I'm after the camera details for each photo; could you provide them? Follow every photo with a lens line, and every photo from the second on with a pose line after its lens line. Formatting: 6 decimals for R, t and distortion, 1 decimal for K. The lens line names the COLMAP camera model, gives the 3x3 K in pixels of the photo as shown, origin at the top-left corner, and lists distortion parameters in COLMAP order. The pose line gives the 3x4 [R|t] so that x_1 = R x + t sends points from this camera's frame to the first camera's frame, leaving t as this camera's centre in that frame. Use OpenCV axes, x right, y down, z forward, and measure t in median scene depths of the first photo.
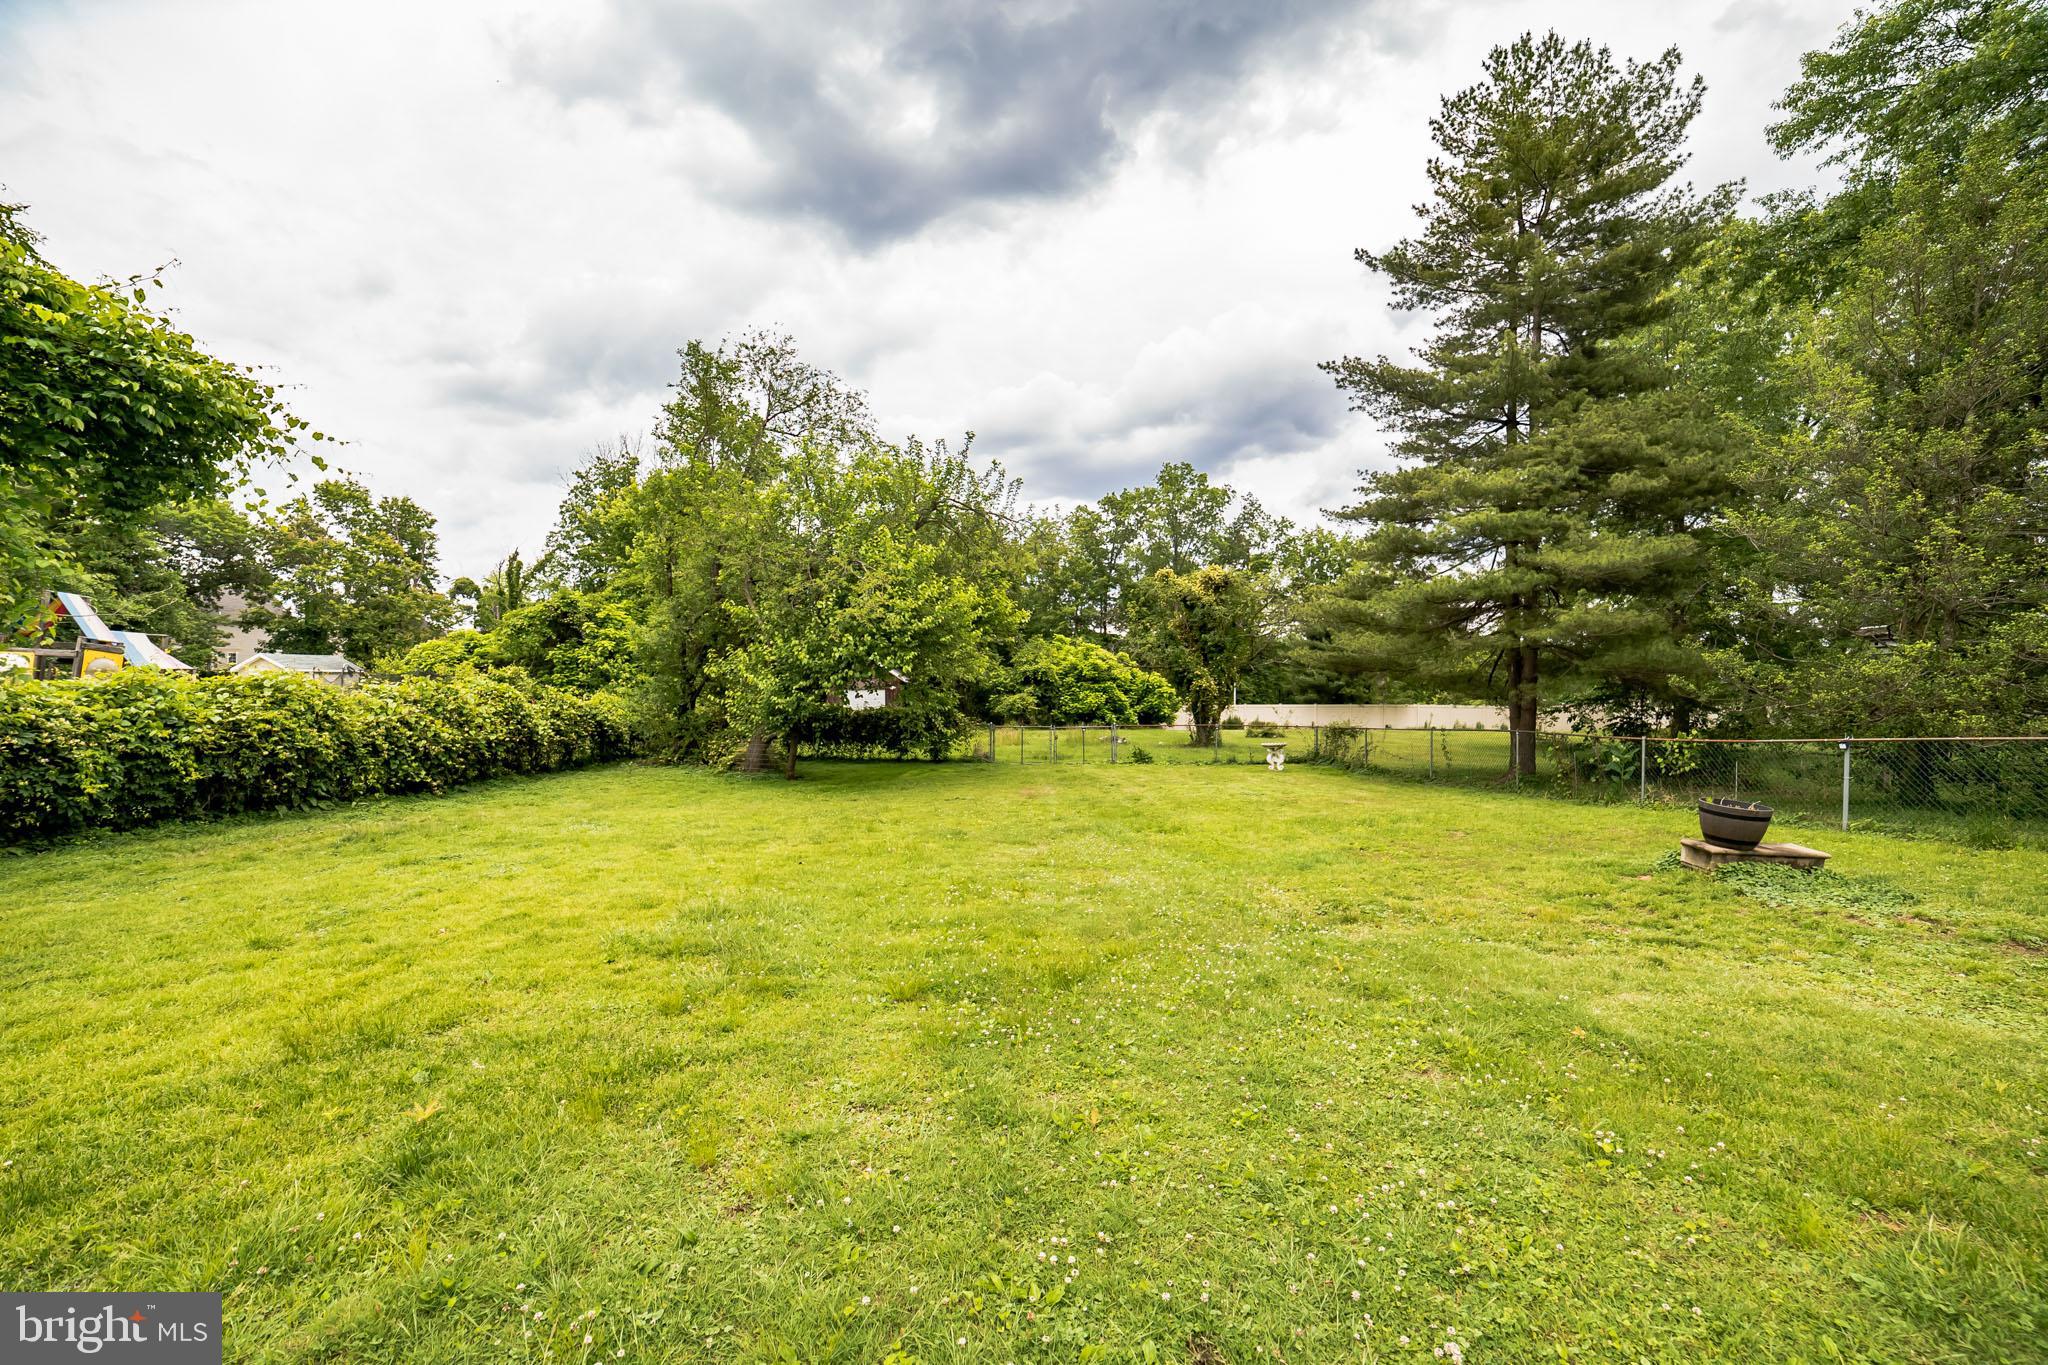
lens RADIAL K [[829.6, 0, 980.3], [0, 829.6, 678.0], [0, 0, 1]] dist [-0.060812, 0.007806]
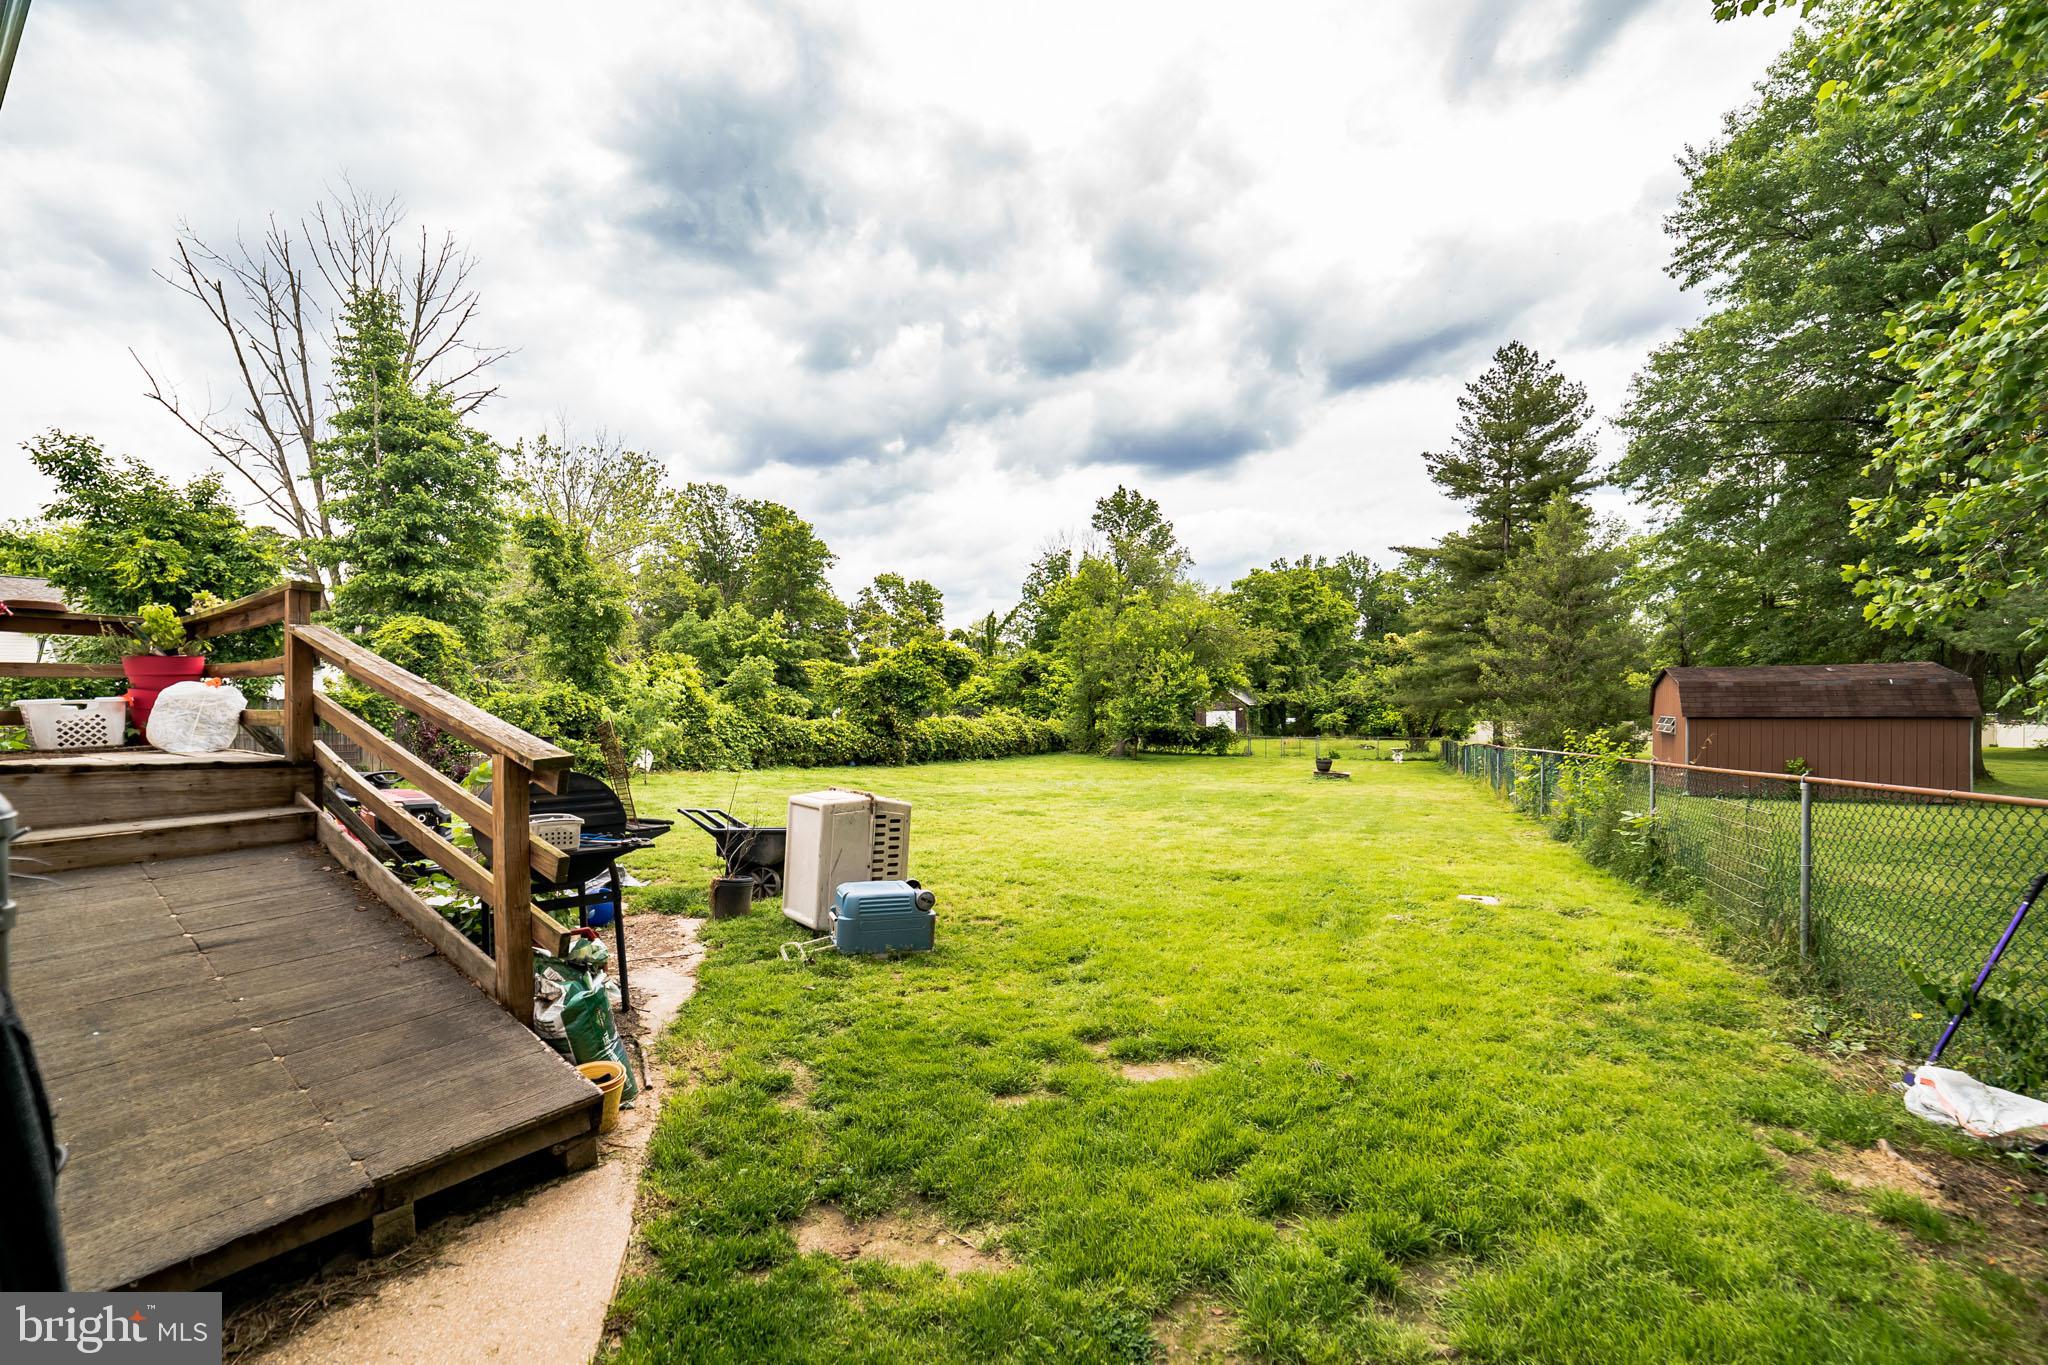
lens RADIAL K [[829.6, 0, 1036.5], [0, 829.6, 685.4], [0, 0, 1]] dist [-0.060812, 0.007806]
pose [[0.901652, -0.014343, -0.432224, 0.238633], [0.013162, 0.999897, -0.005724, -0.031623], [0.432262, -0.000528, 0.901748, -0.530163]]
